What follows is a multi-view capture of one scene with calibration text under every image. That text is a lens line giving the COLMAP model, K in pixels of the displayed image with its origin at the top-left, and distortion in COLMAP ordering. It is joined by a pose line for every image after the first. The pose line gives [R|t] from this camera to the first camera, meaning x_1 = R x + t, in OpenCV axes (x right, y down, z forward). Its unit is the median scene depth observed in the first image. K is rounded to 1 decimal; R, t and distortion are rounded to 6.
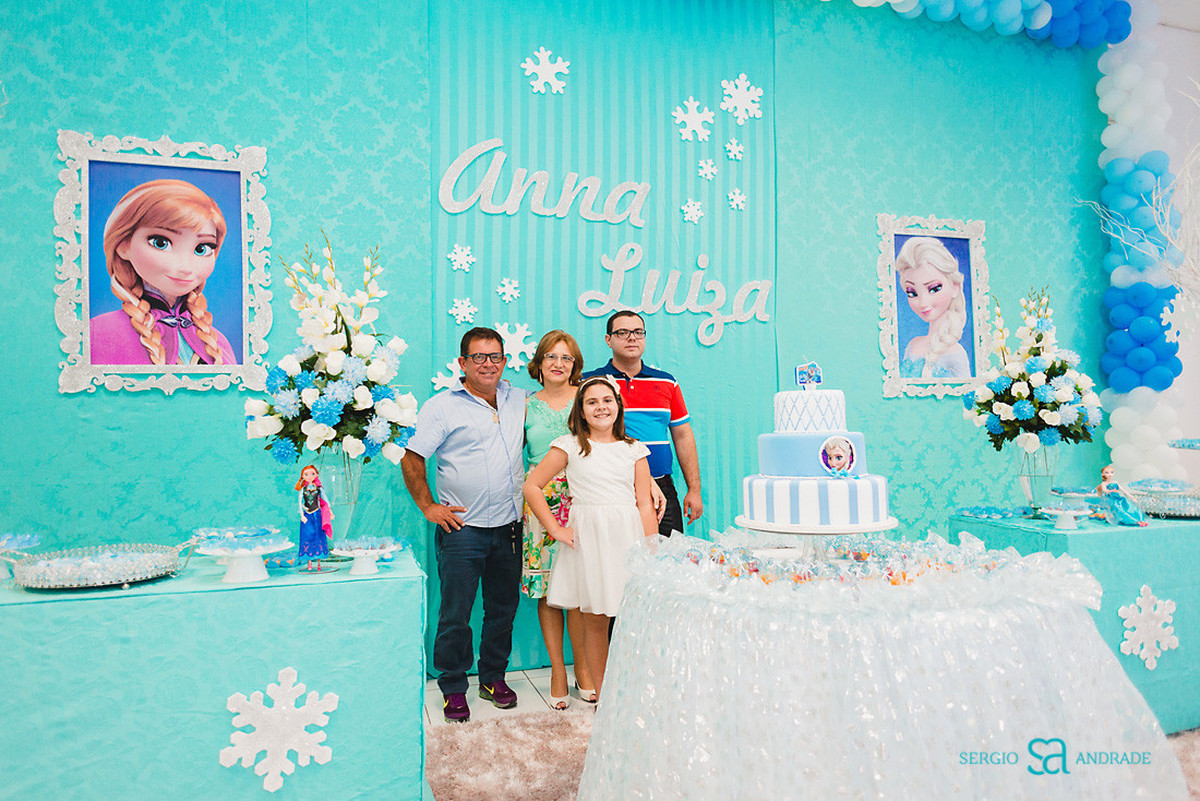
lens RADIAL K [[780.8, 0, 600.0], [0, 780.8, 400.5], [0, 0, 1]] dist [0.003907, 0.002089]
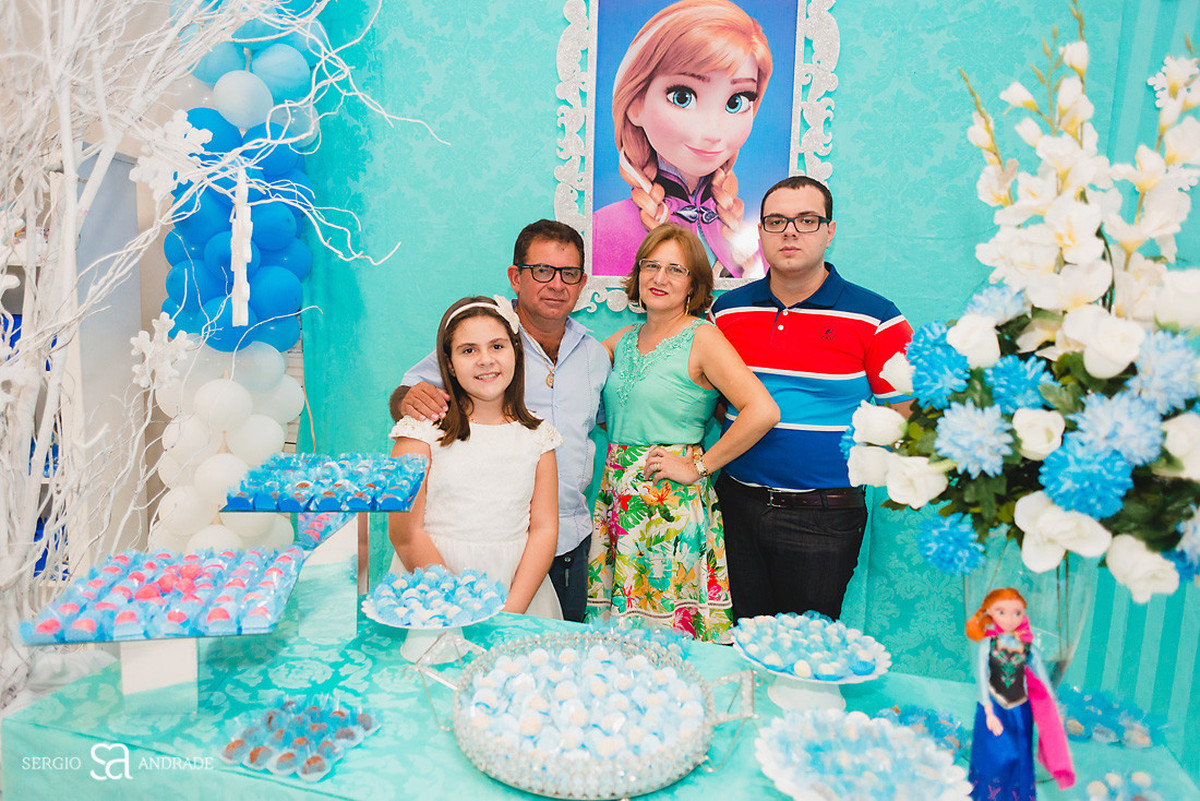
lens RADIAL K [[780.8, 0, 600.0], [0, 780.8, 400.5], [0, 0, 1]] dist [0.003907, 0.002089]
pose [[0.838162, 0.118980, -0.532286, -0.226641], [-0.033599, 0.985327, 0.167340, -0.051654], [0.544386, -0.122374, 0.829861, 0.360157]]
